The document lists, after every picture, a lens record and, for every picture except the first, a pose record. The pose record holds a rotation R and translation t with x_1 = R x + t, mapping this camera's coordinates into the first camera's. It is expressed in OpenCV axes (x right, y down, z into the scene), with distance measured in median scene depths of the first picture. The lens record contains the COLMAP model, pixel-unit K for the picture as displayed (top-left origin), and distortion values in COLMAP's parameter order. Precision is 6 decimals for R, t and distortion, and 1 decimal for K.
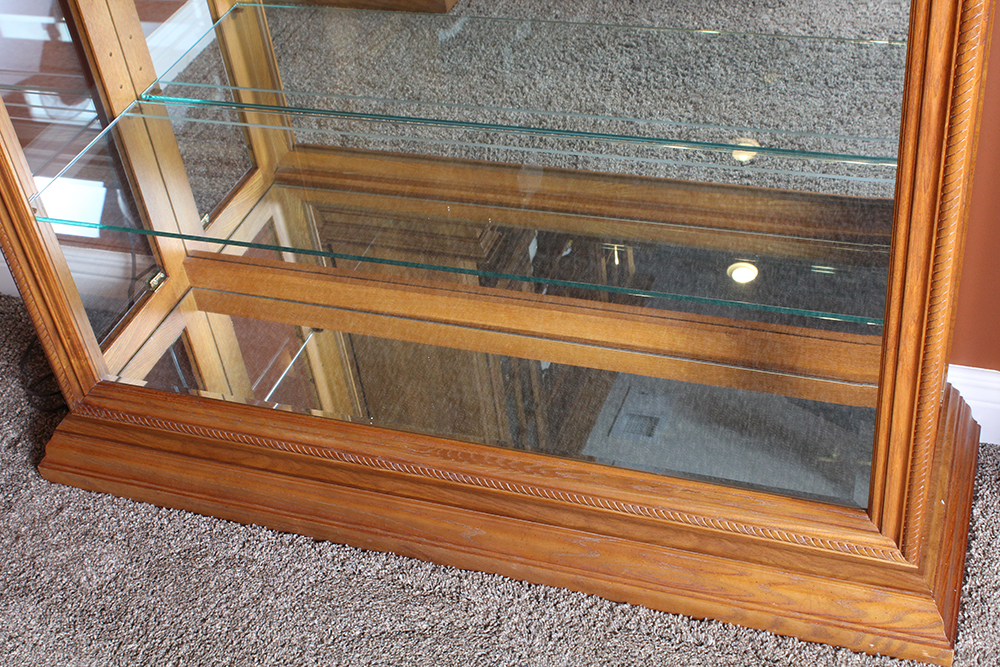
lens RADIAL K [[1335.8, 0, 500.0], [0, 1335.8, 333.5], [0, 0, 1]] dist [-0.107597, 0.330039]
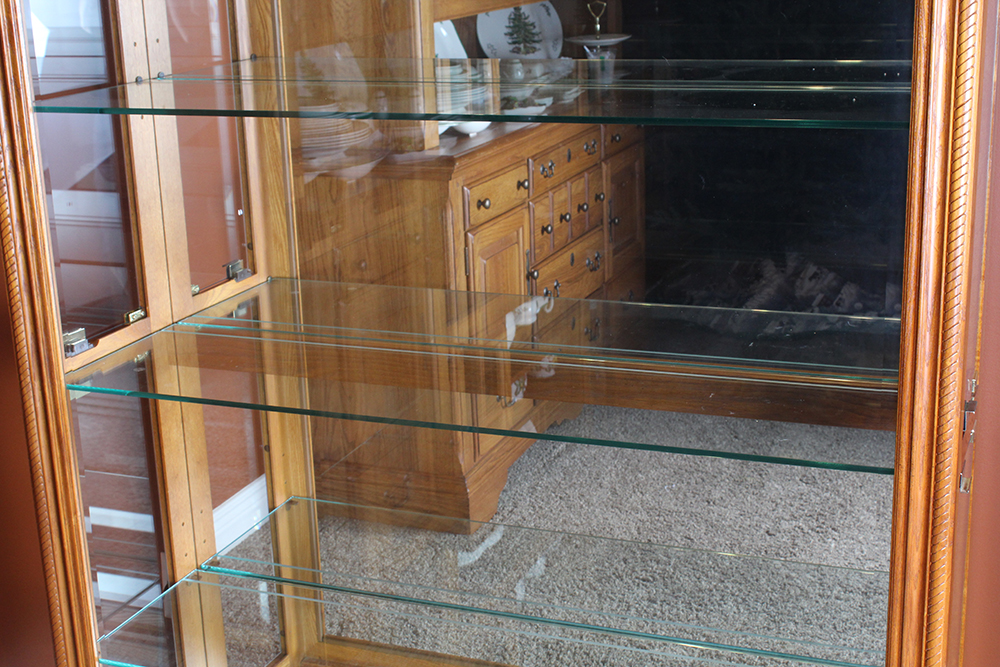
lens RADIAL K [[1541.5, 0, 500.0], [0, 1541.5, 333.5], [0, 0, 1]] dist [-0.035087, -0.016046]
pose [[0.996244, 0.086587, -0.000438, -0.033749], [-0.079620, 0.914067, -0.397671, 0.098780], [-0.034033, 0.396212, 0.917528, -0.182727]]
